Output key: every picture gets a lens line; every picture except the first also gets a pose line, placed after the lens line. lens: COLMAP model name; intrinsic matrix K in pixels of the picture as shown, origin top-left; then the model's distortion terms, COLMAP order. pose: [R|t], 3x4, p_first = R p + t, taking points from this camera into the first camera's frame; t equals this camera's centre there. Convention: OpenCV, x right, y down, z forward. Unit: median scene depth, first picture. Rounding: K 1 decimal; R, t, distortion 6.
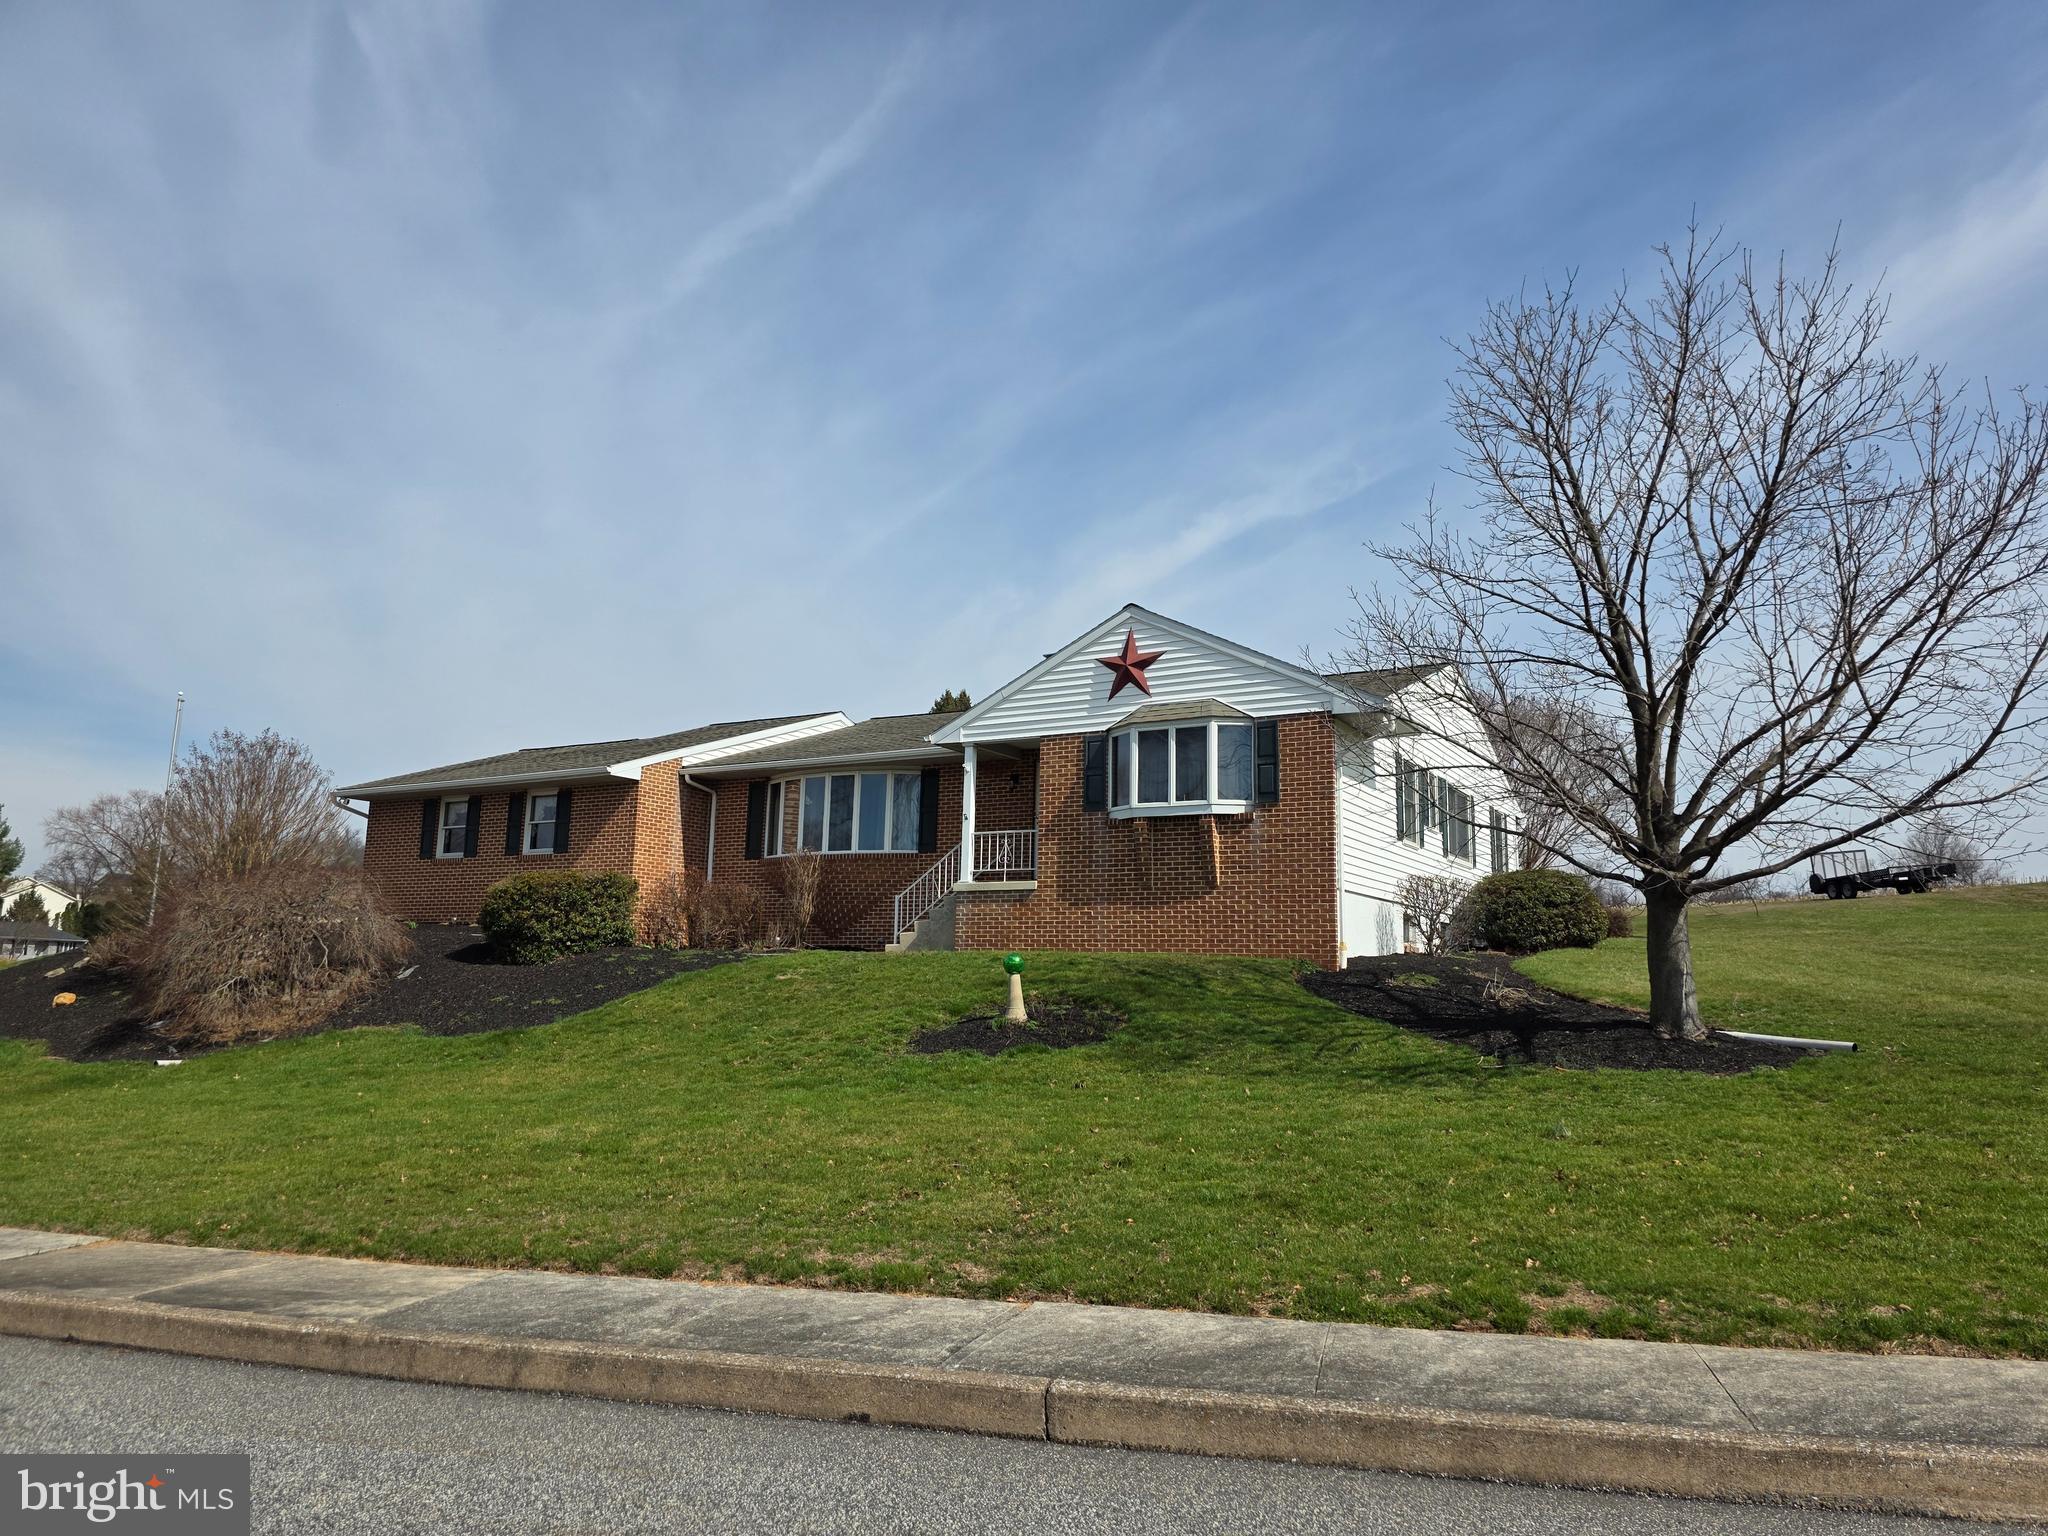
lens RADIAL K [[1378.0, 0, 1017.1], [0, 1378.0, 759.4], [0, 0, 1]] dist [0.061065, -0.057741]
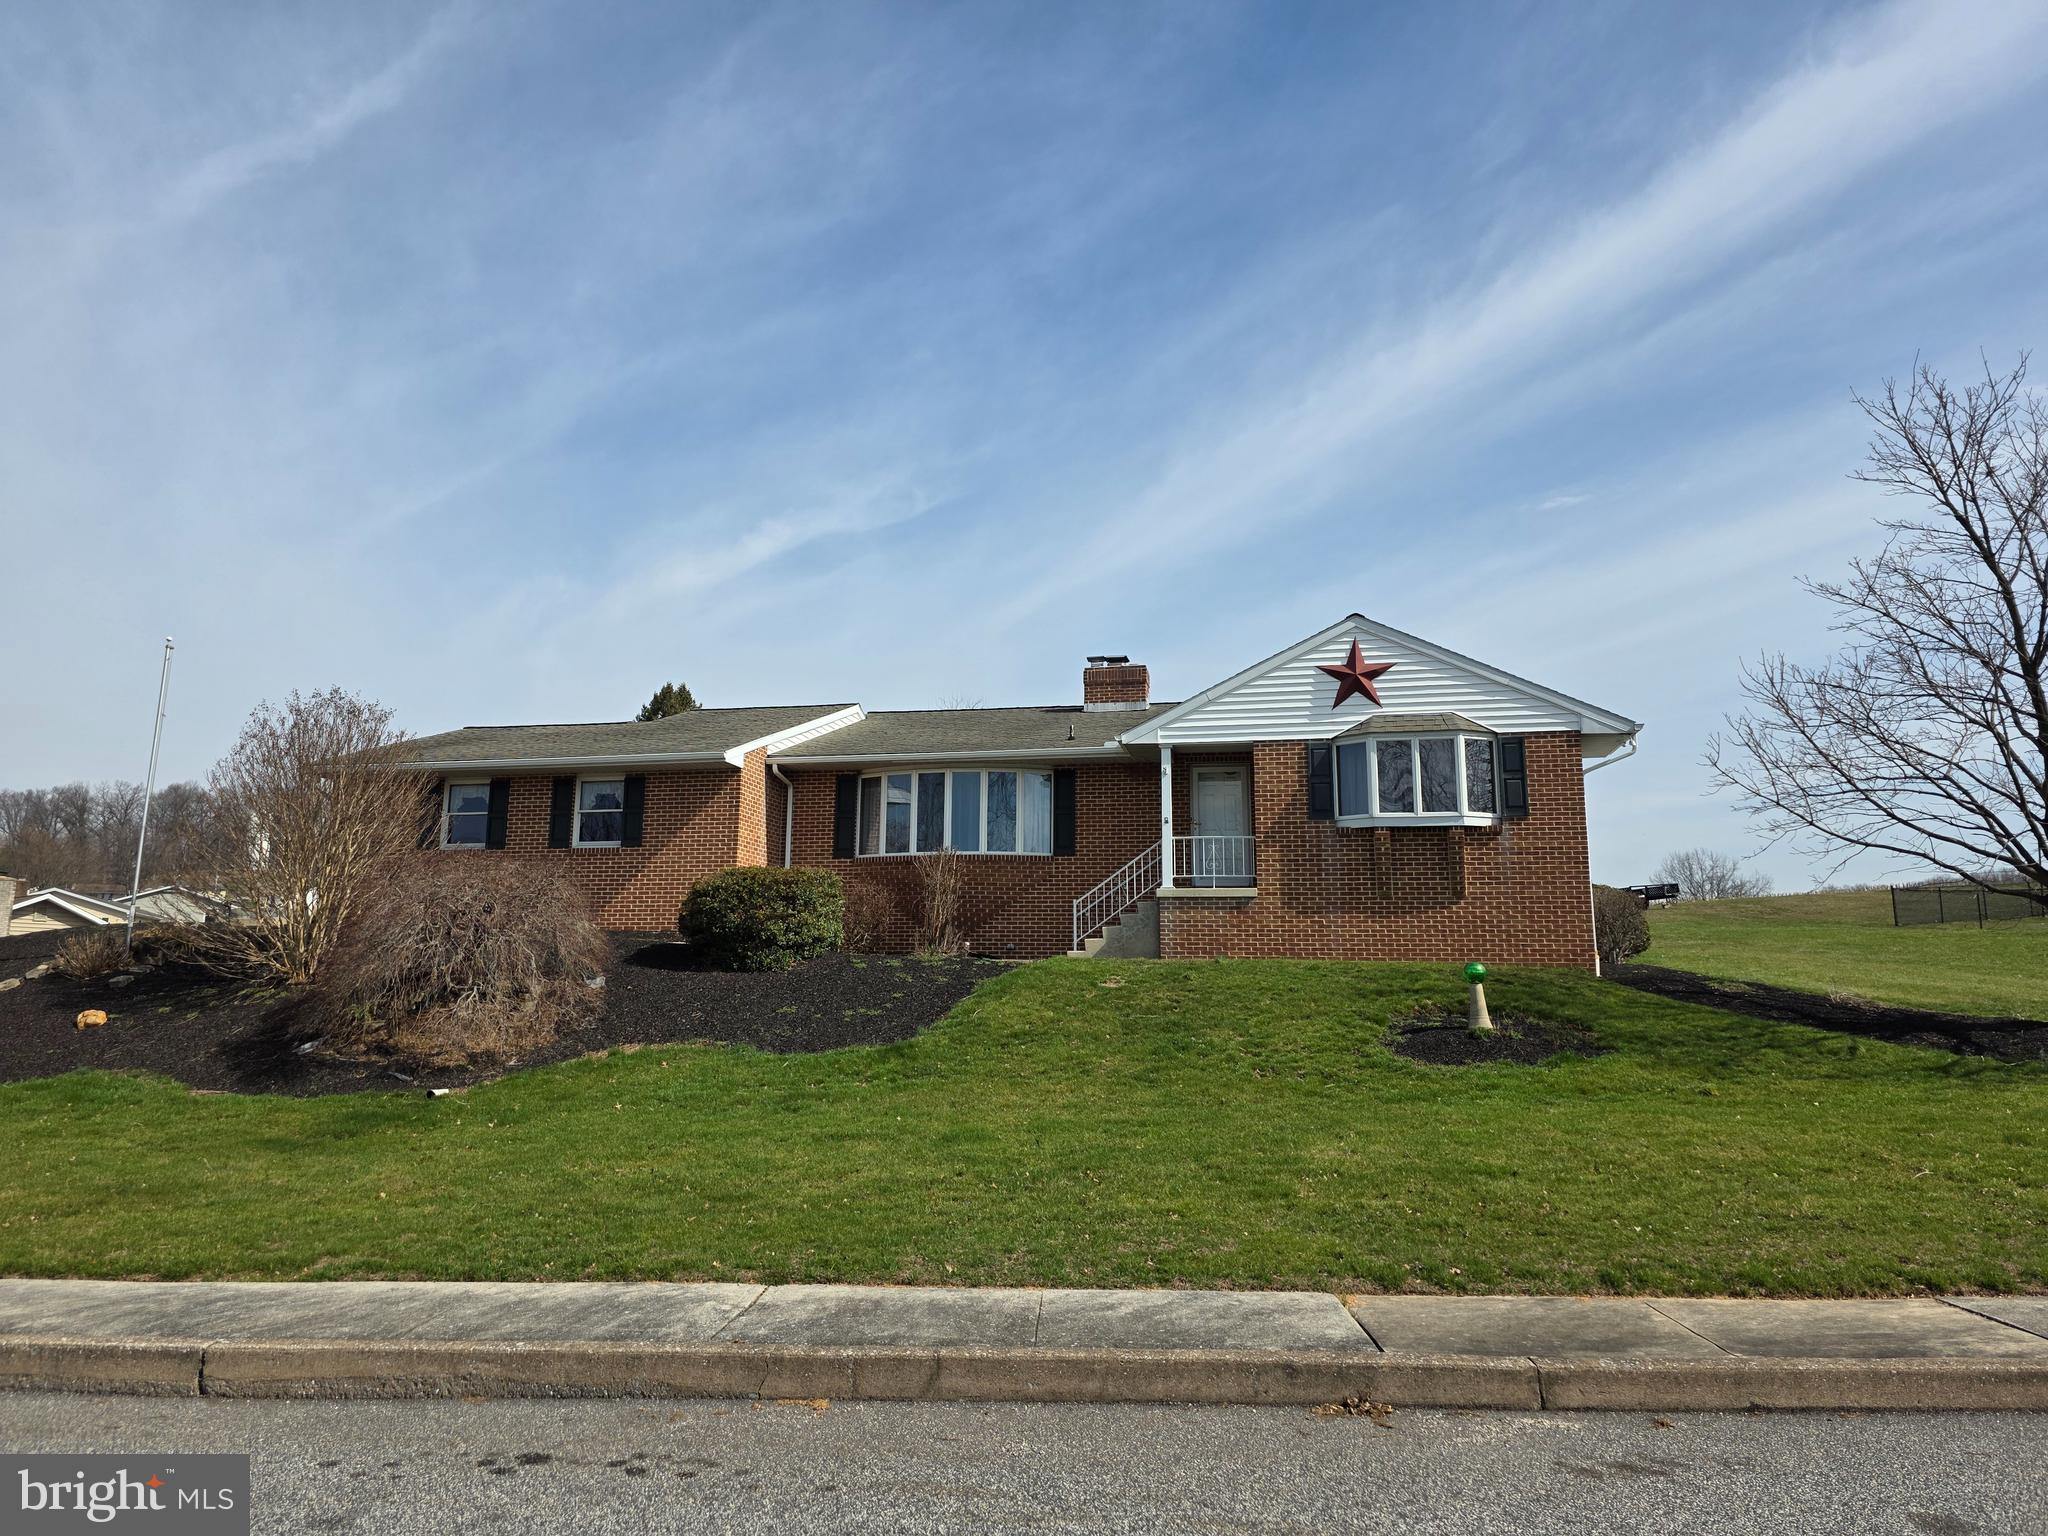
lens RADIAL K [[1391.6, 0, 969.3], [0, 1391.6, 734.3], [0, 0, 1]] dist [0.067754, -0.061109]
pose [[0.957134, 0.048571, 0.285543, -0.475919], [-0.041333, 0.998654, -0.031326, 0.018579], [-0.286681, 0.018181, 0.957854, 0.105325]]
